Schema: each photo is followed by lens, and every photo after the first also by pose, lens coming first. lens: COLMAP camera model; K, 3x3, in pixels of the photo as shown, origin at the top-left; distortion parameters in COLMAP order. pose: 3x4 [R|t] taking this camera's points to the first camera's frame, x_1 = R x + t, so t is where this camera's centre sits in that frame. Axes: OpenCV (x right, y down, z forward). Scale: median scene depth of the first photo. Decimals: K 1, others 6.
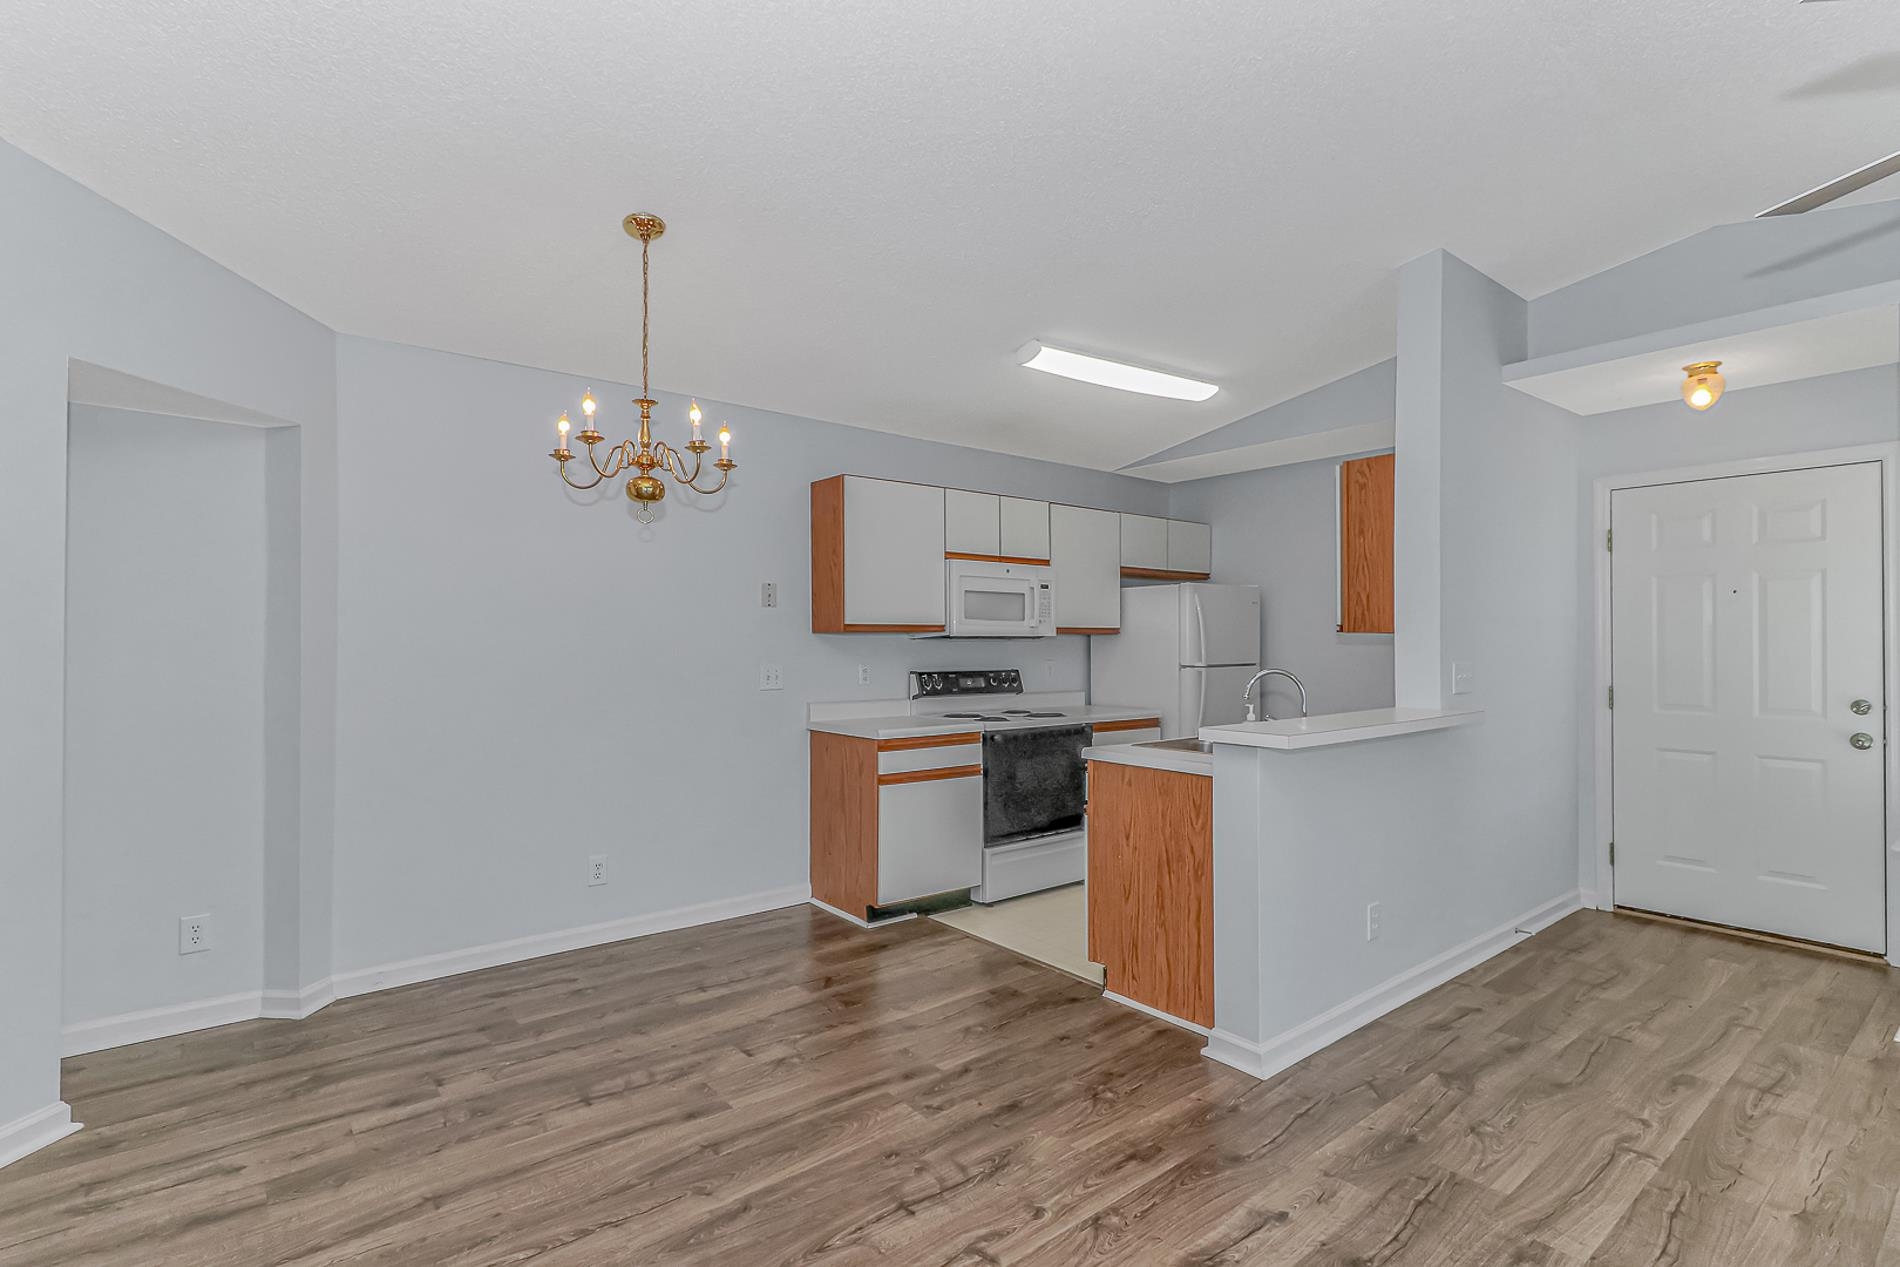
lens RADIAL K [[898.3, 0, 950.6], [0, 898.3, 631.0], [0, 0, 1]] dist [0.003625, -0.000153]
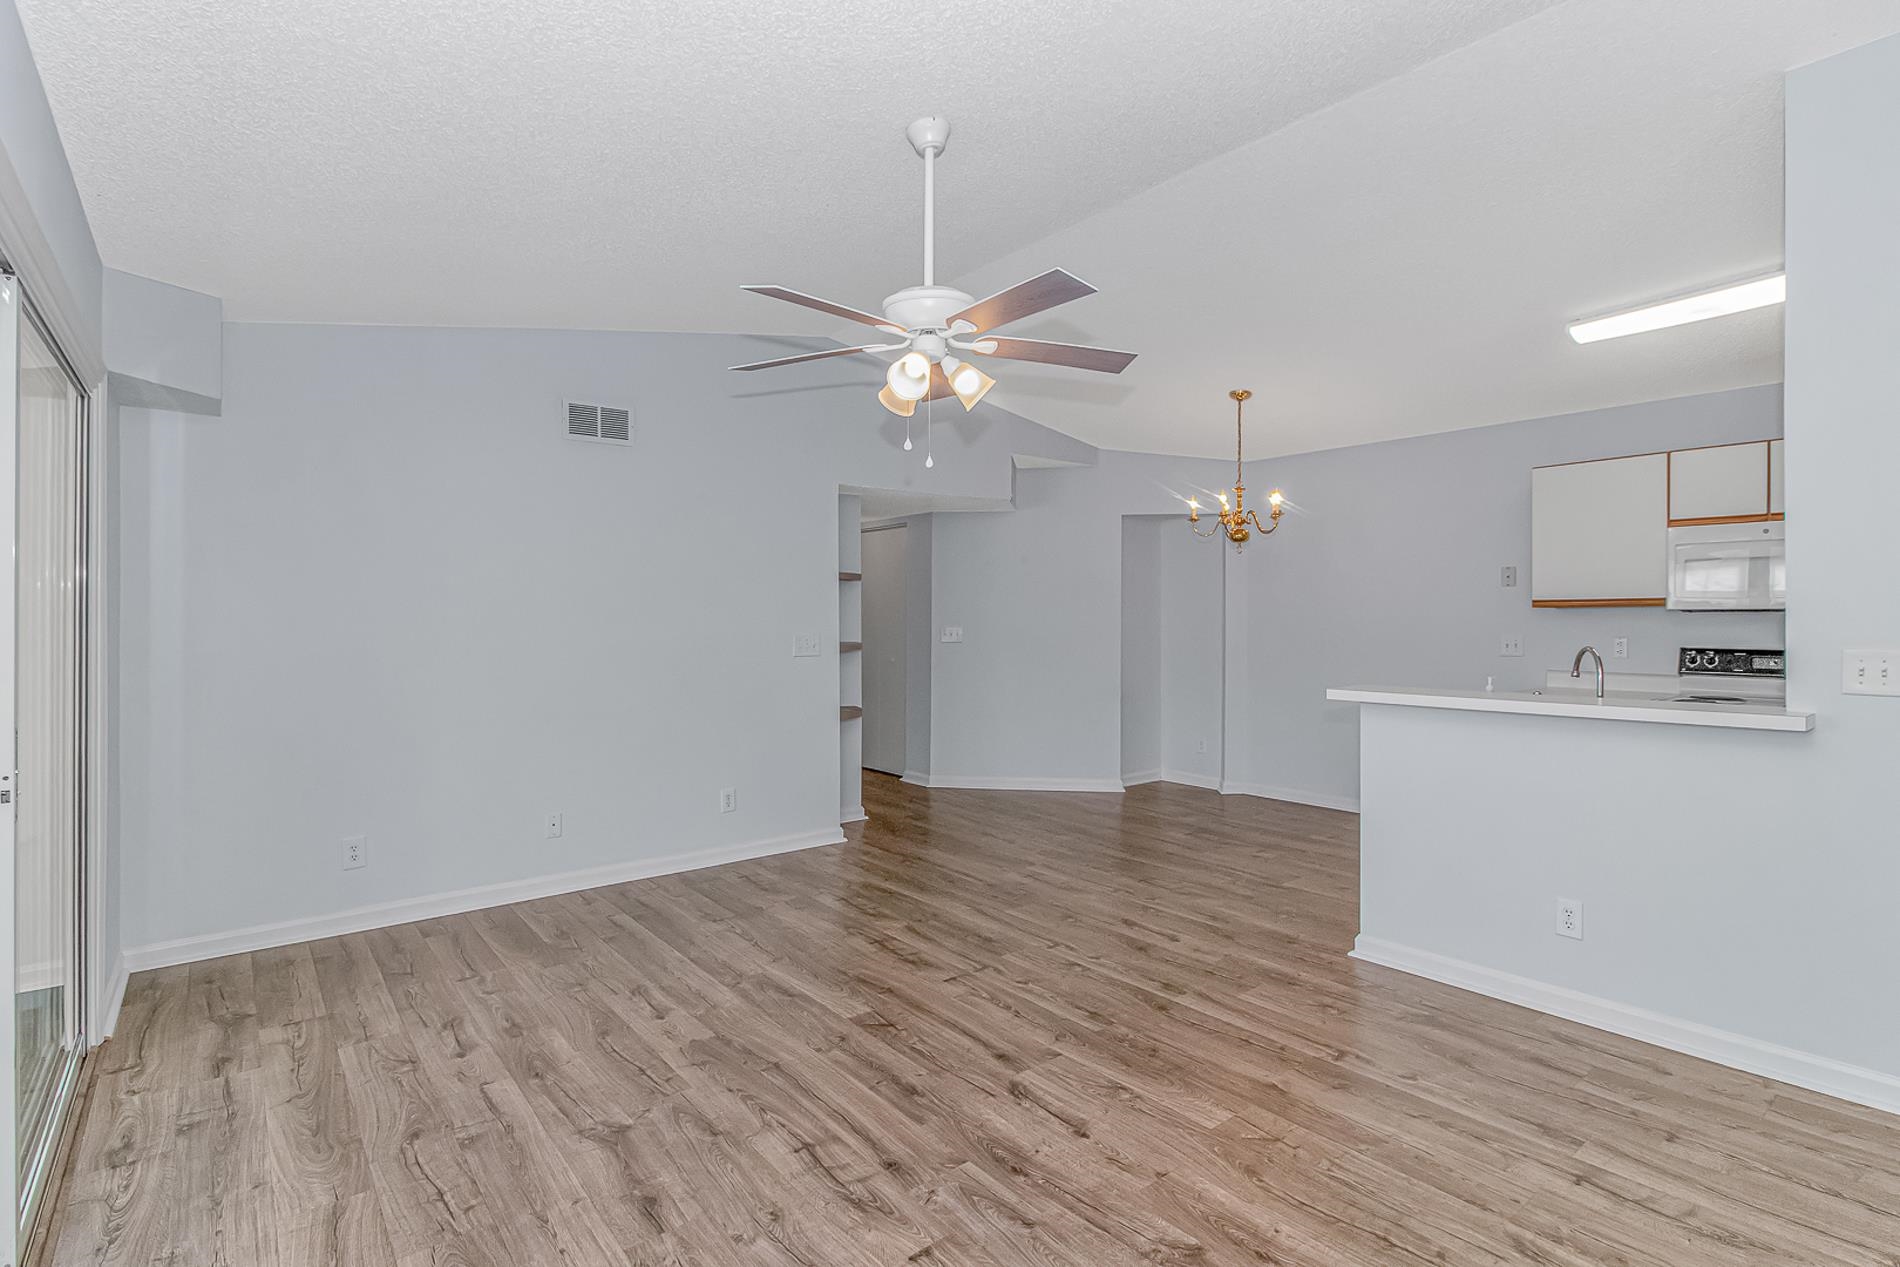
lens RADIAL K [[898.3, 0, 950.6], [0, 898.3, 625.9], [0, 0, 1]] dist [0.003625, -0.000153]
pose [[-0.002049, 0.008456, -0.999962, 1.706605], [0.019532, 0.999774, 0.008414, 0.001369], [0.999807, -0.019514, -0.002213, 0.451733]]
